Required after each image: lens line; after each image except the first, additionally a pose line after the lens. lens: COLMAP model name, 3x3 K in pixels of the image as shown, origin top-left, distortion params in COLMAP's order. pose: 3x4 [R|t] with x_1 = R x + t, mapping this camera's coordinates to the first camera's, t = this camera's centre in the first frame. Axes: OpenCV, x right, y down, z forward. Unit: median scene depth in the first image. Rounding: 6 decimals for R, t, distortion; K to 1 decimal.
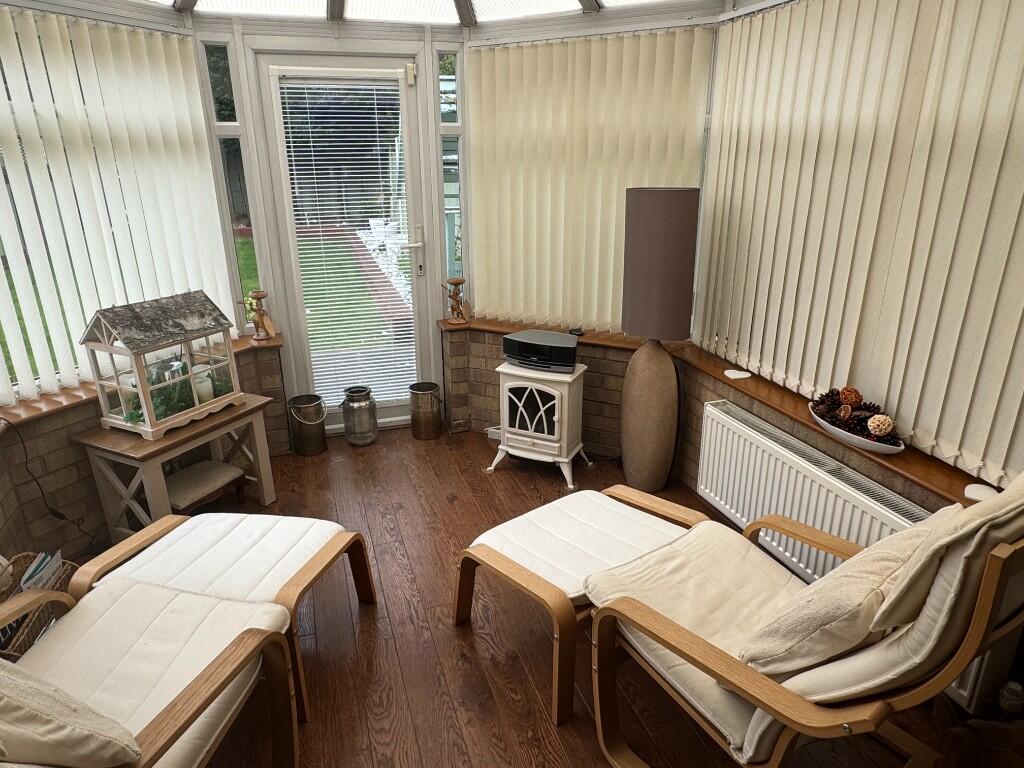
lens RADIAL K [[655.4, 0, 511.3], [0, 655.4, 384.3], [0, 0, 1]] dist [0.000030, -0.000014]
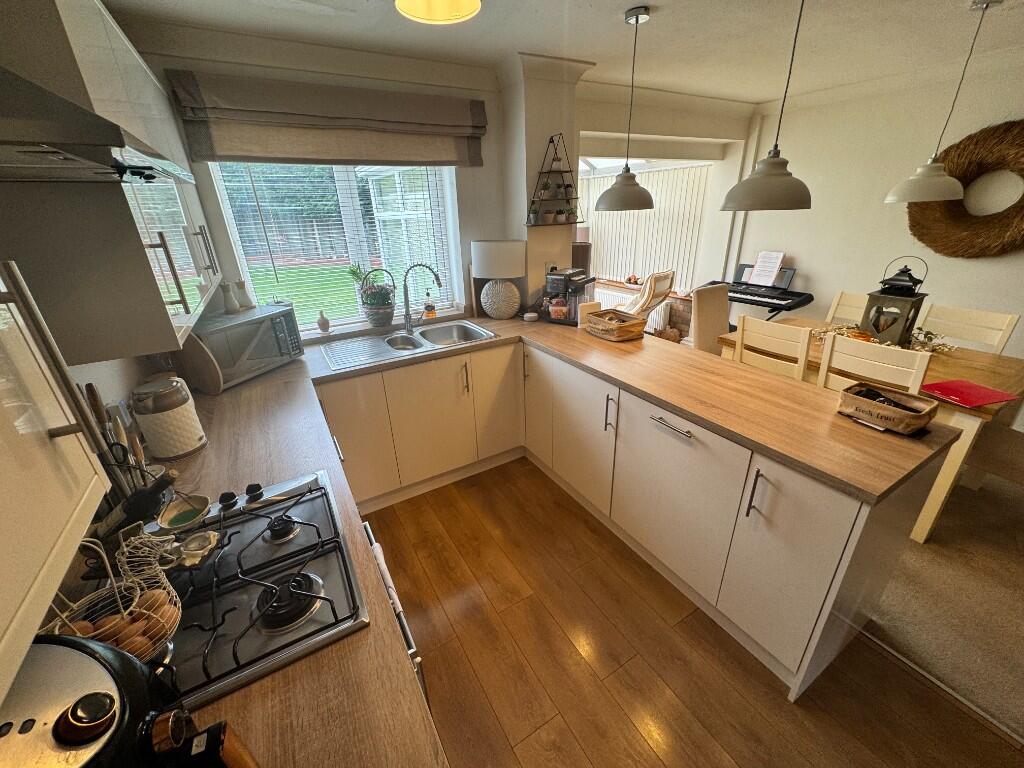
lens RADIAL K [[407.2, 0, 513.0], [0, 407.2, 385.2], [0, 0, 1]] dist [-0.001458, -0.000217]
pose [[0.976125, -0.106190, 0.189485, -0.659397], [0.095492, 0.993322, 0.064748, 0.389413], [-0.195095, -0.045108, 0.979746, -1.175114]]
